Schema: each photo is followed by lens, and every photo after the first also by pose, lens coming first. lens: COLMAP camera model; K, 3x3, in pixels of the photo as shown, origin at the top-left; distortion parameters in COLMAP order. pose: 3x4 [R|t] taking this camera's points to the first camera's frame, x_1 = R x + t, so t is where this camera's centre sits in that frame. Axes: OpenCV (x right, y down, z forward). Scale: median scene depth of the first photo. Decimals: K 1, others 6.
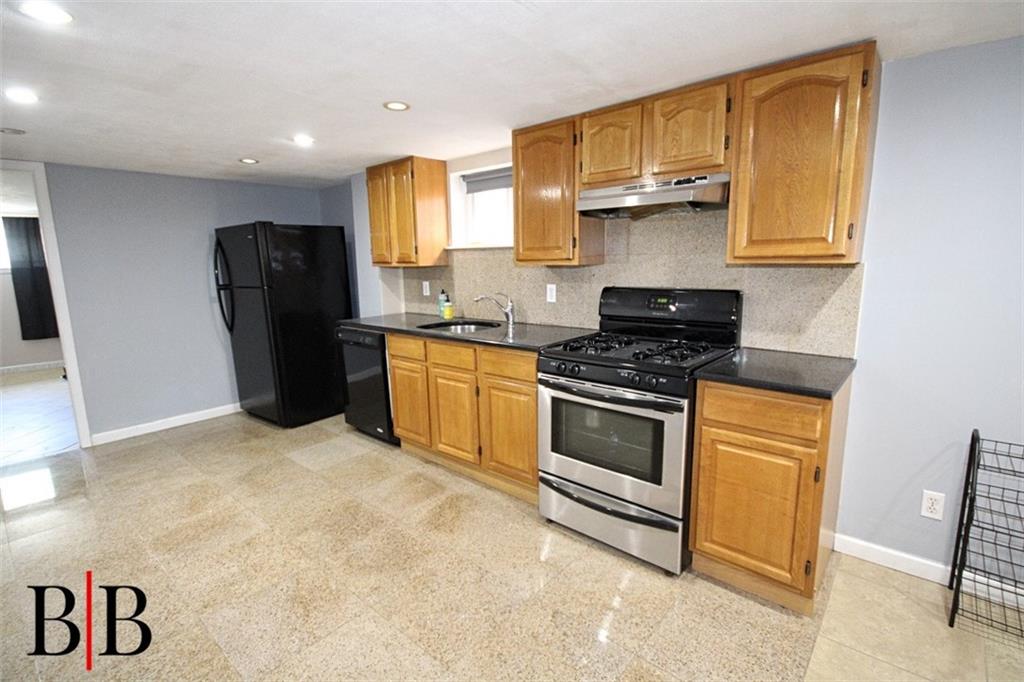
lens RADIAL K [[472.0, 0, 512.0], [0, 472.0, 341.0], [0, 0, 1]] dist [-0.000823, -0.000002]
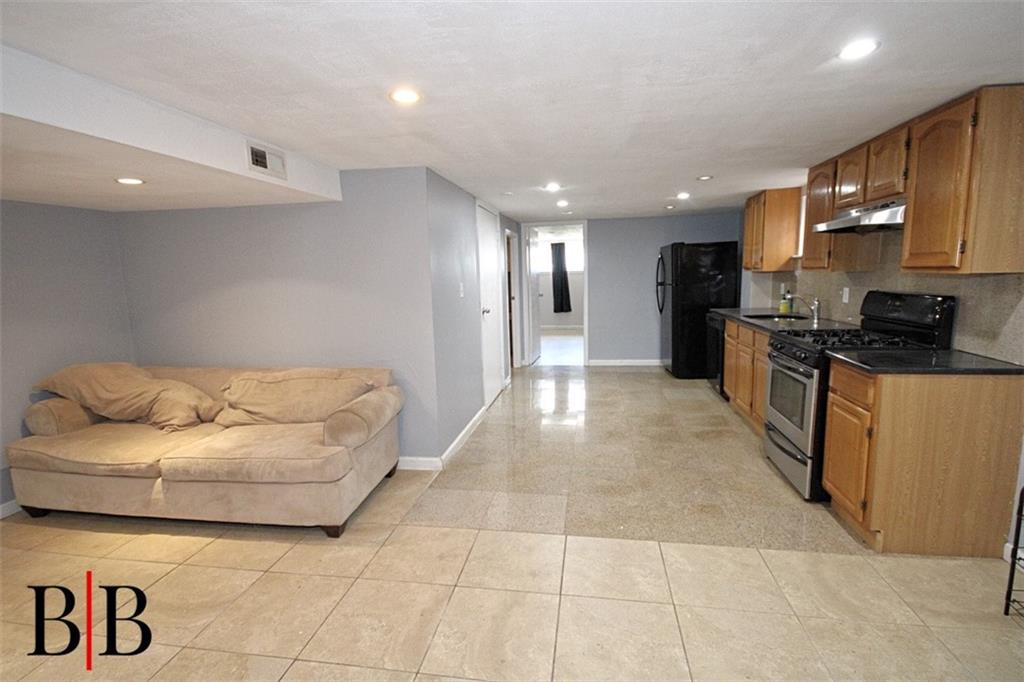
lens RADIAL K [[503.0, 0, 512.0], [0, 503.0, 341.0], [0, 0, 1]] dist [-0.025757, -0.000053]
pose [[0.505755, 0.117764, -0.854601, 0.858866], [-0.123444, 0.990323, 0.063413, 0.042450], [0.853800, 0.073424, 0.515398, -0.397113]]
